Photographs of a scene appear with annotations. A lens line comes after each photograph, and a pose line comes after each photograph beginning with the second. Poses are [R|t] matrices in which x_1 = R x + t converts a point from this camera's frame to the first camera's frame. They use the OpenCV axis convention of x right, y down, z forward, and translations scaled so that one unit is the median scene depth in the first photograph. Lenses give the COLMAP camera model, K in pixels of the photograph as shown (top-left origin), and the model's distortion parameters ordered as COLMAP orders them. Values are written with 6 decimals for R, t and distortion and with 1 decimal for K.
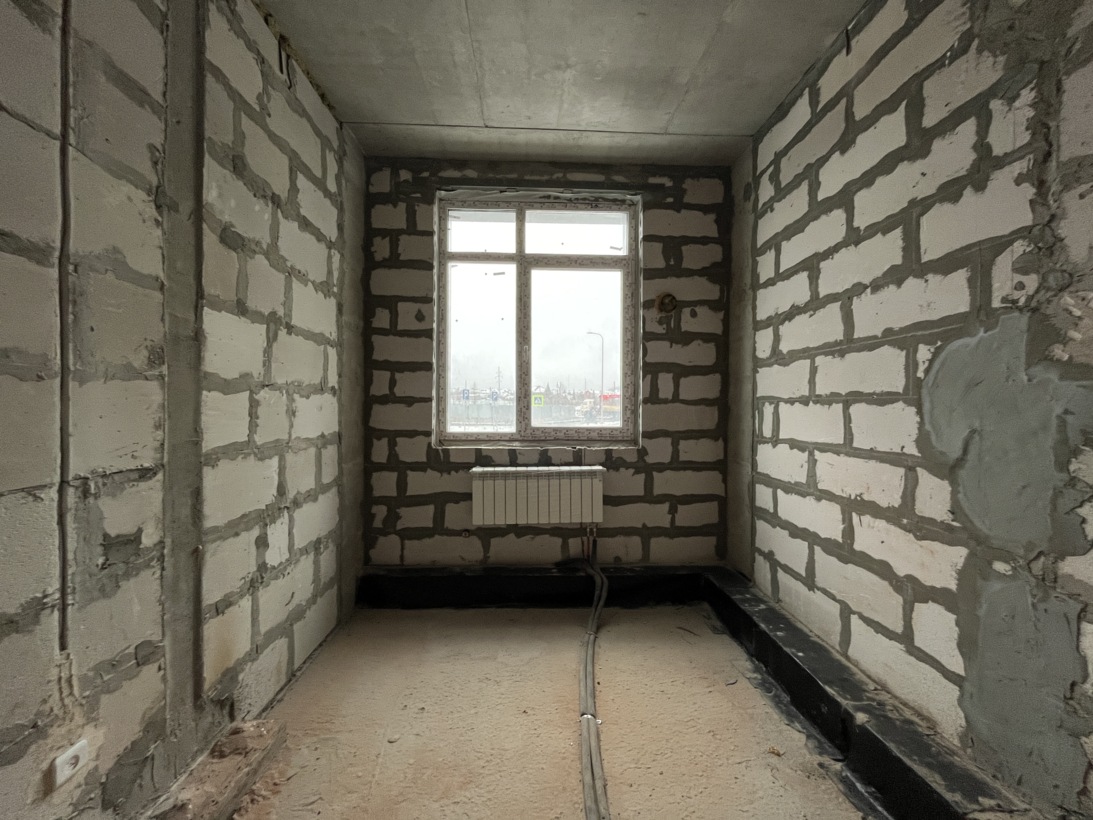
lens RADIAL K [[441.4, 0, 546.4], [0, 441.4, 410.6], [0, 0, 1]] dist [0.000245, -0.000880]
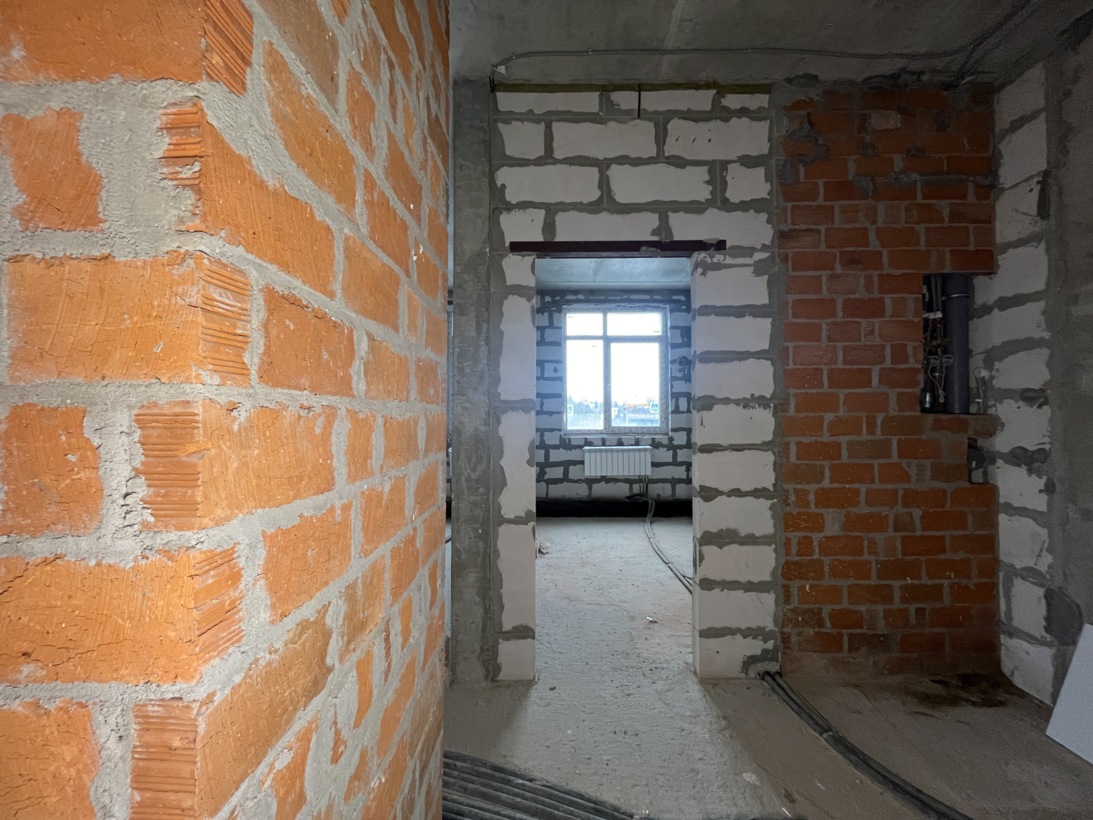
lens RADIAL K [[441.4, 0, 550.7], [0, 441.4, 411.6], [0, 0, 1]] dist [0.000245, -0.000880]
pose [[0.998924, -0.007994, -0.045686, -0.215781], [0.006997, 0.999735, -0.021925, 0.013683], [0.045849, 0.021582, 0.998715, -0.937797]]
